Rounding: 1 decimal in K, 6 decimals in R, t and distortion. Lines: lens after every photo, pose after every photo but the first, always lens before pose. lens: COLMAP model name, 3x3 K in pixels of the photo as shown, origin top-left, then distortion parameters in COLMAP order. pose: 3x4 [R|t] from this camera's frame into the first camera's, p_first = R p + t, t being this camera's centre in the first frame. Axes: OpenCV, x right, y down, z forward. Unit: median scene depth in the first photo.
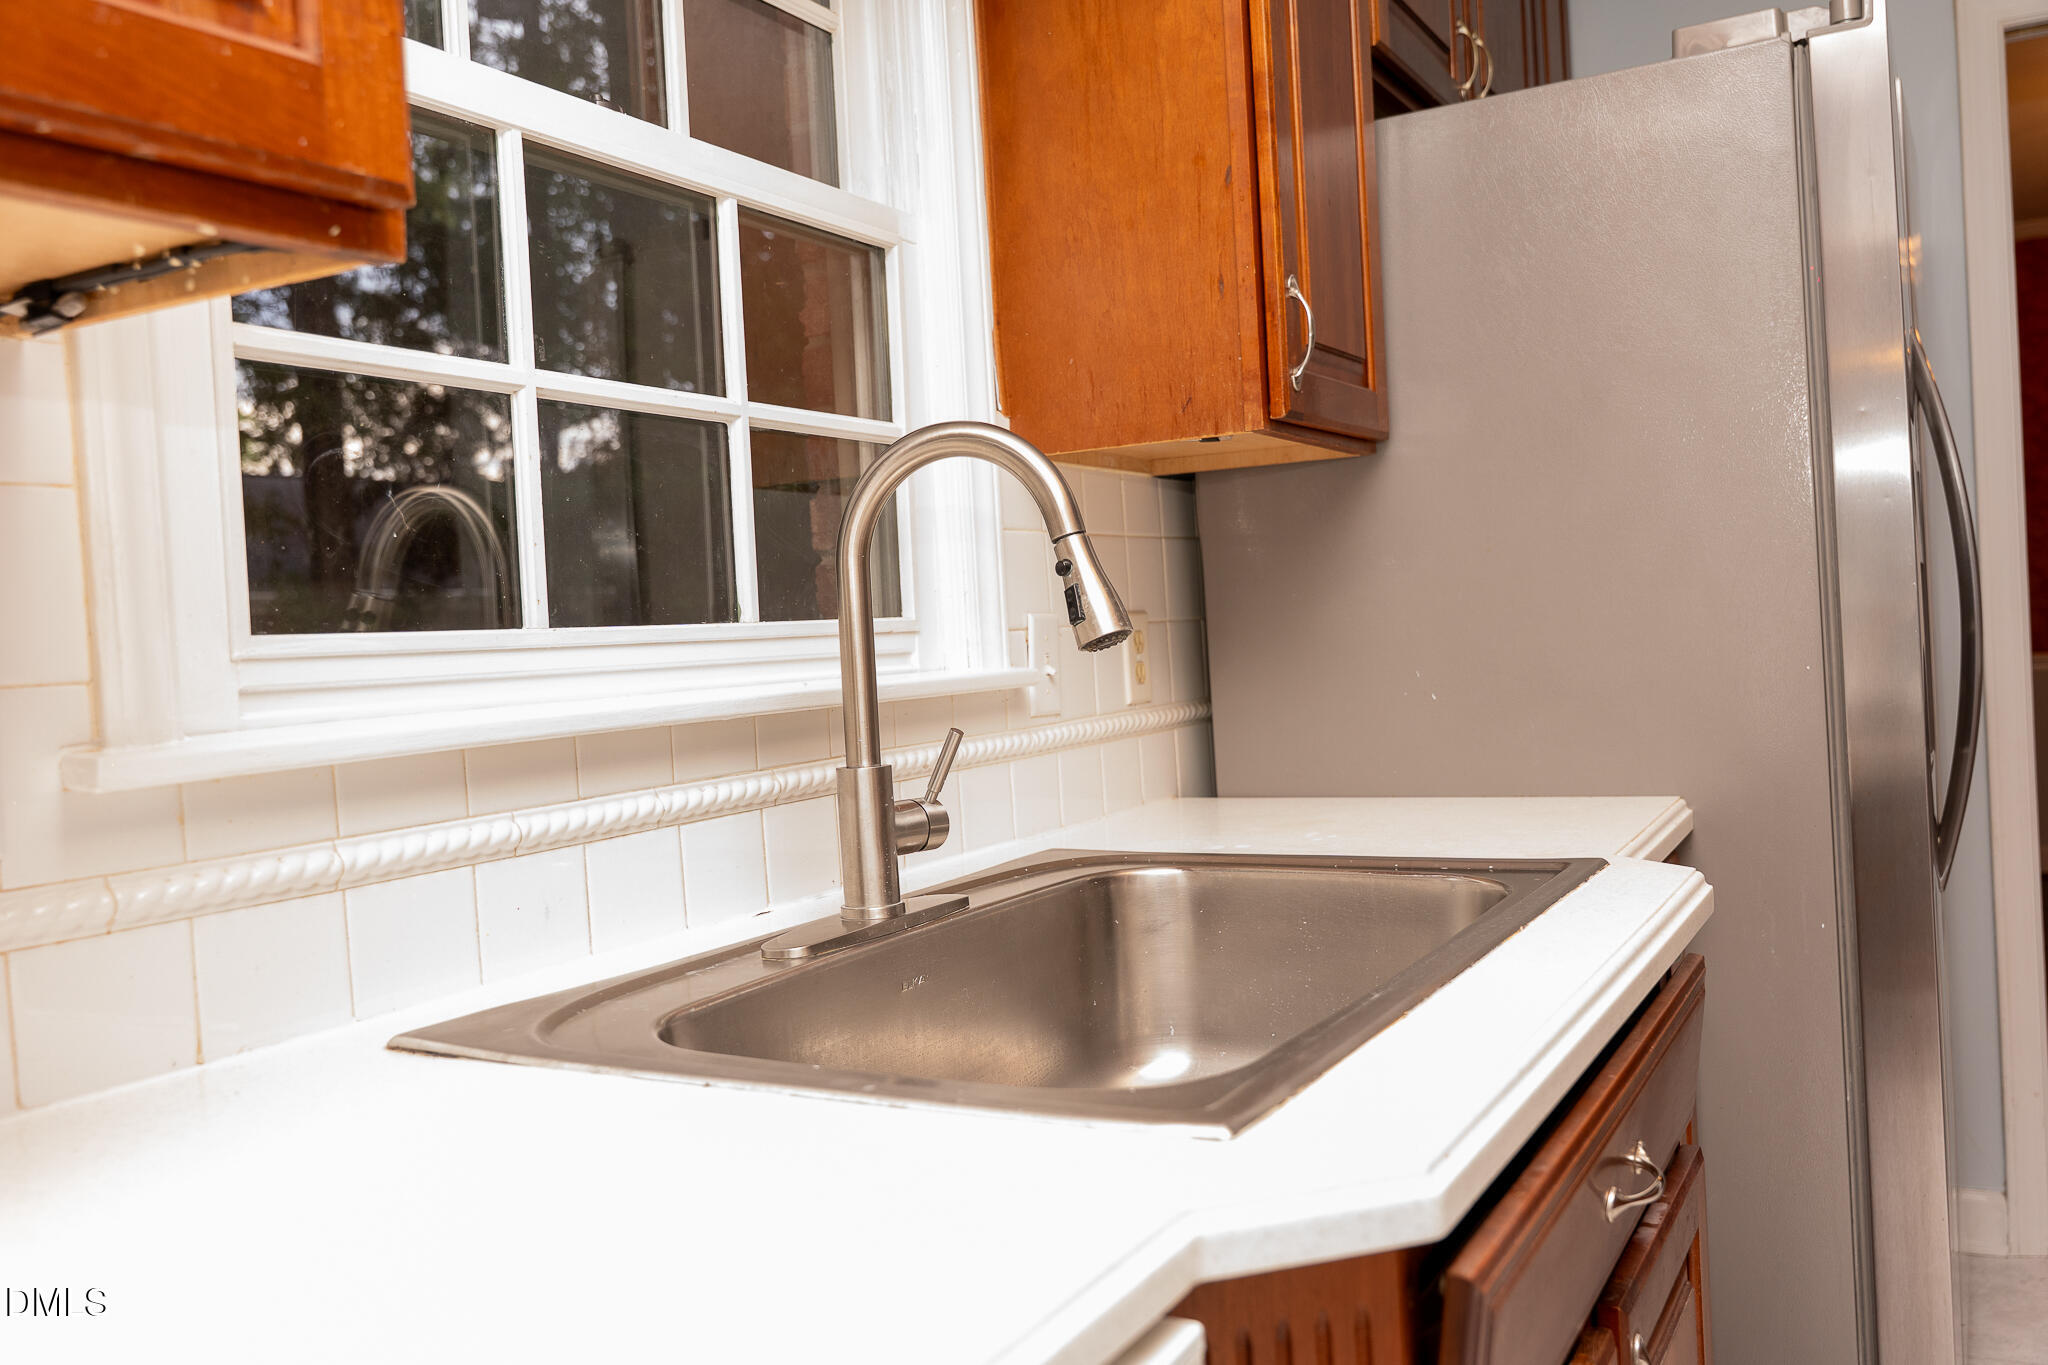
lens RADIAL K [[1710.4, 0, 1022.3], [0, 1710.4, 682.7], [0, 0, 1]] dist [0.000924, 0.000403]
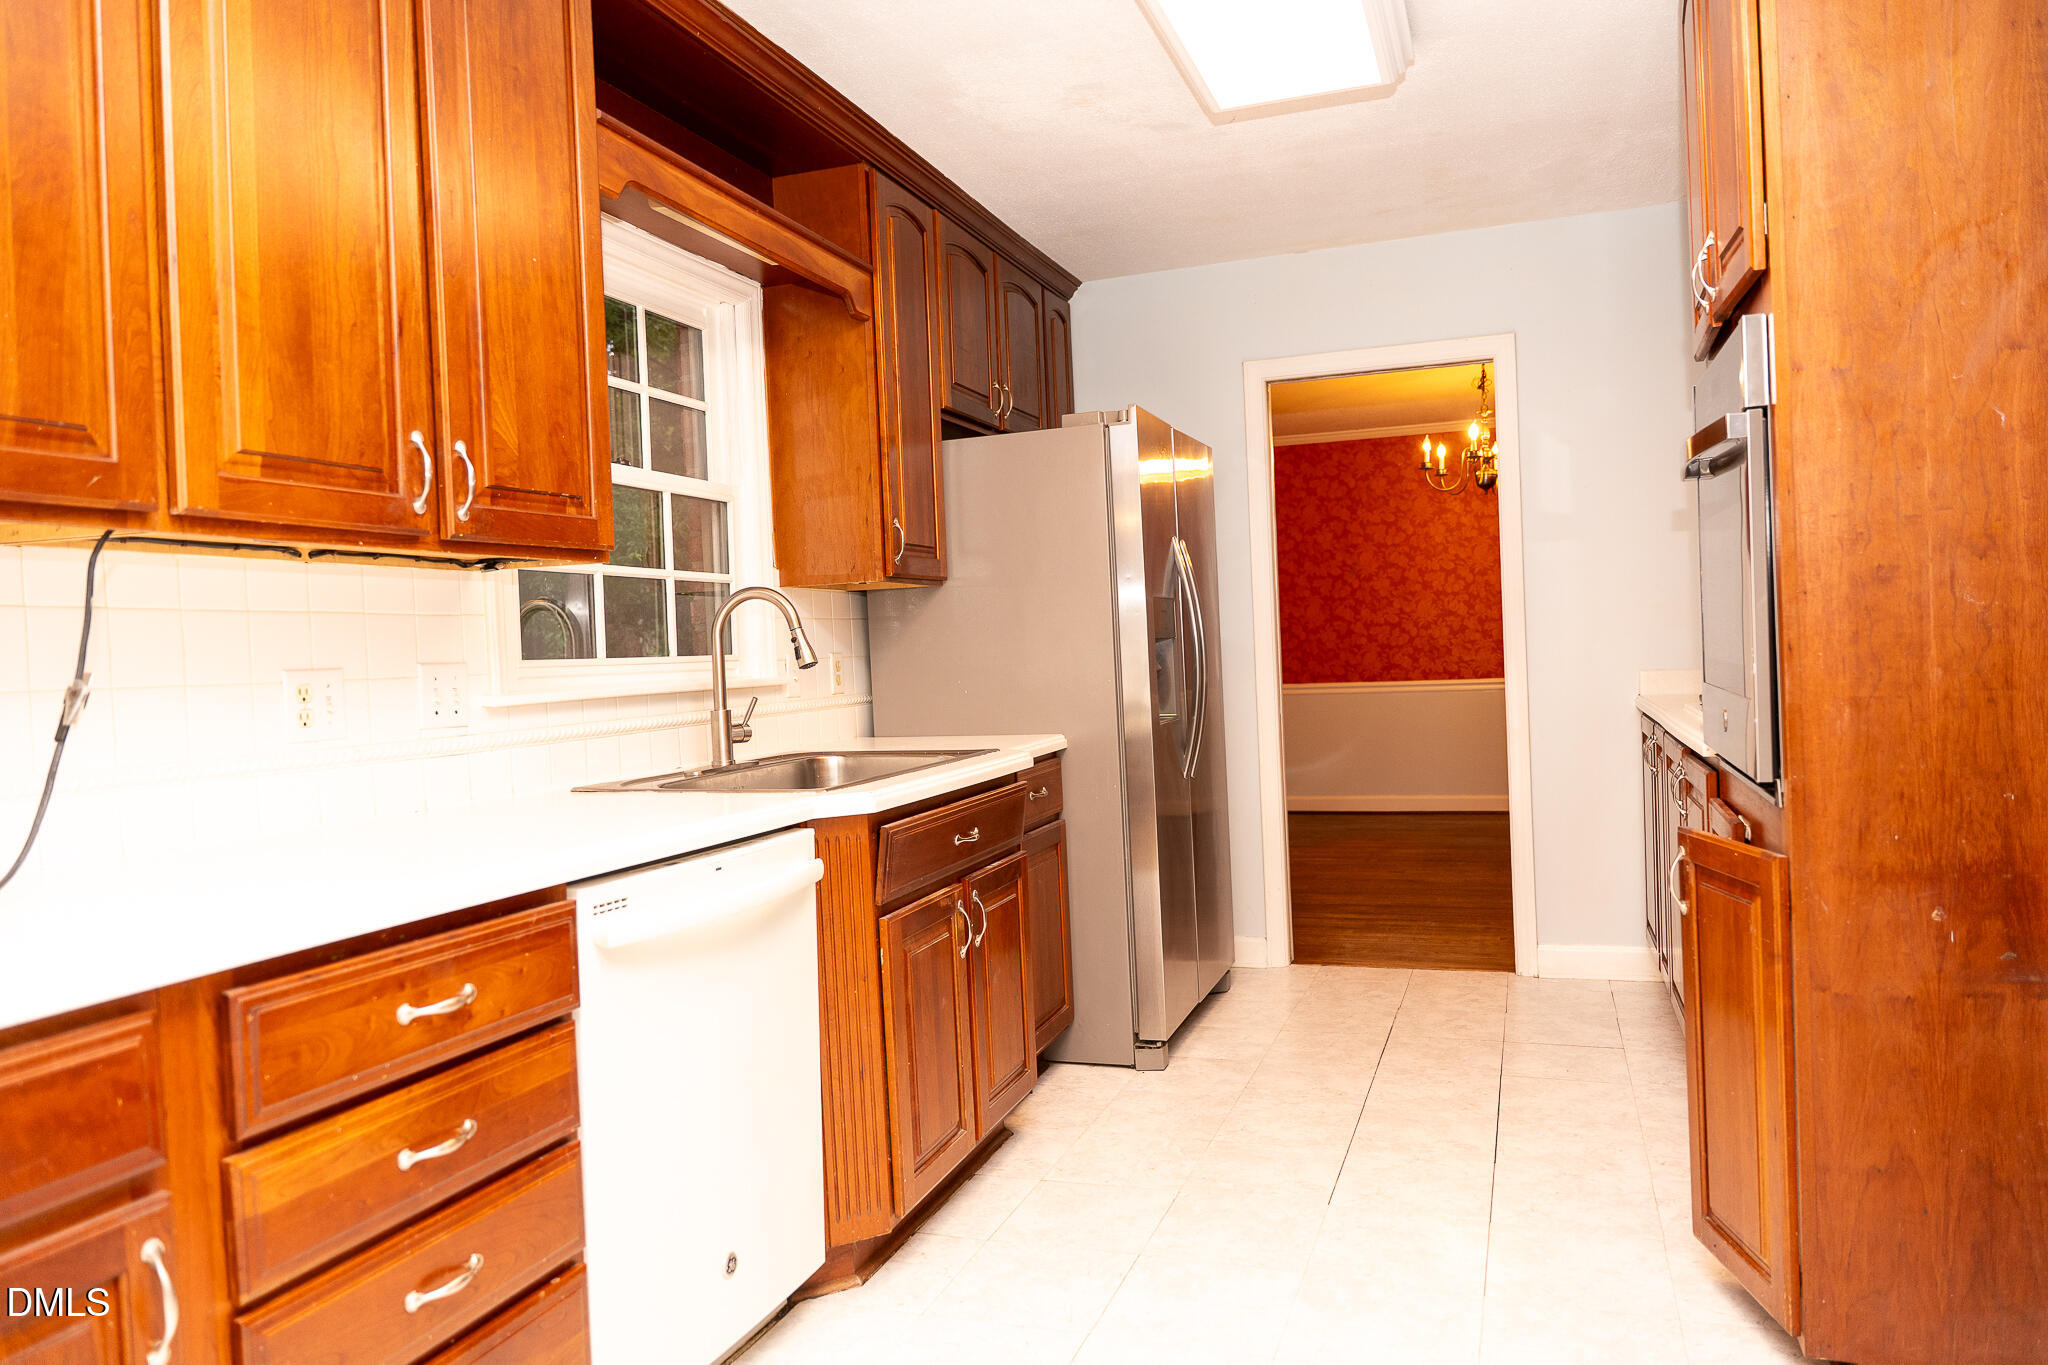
lens RADIAL K [[1368.2, 0, 1033.8], [0, 1368.2, 676.1], [0, 0, 1]] dist [0.004522, -0.023647]
pose [[0.986285, 0.010455, 0.164717, 0.036352], [-0.007710, 0.999821, -0.017292, 0.025585], [-0.164868, 0.015785, 0.986189, -1.124050]]
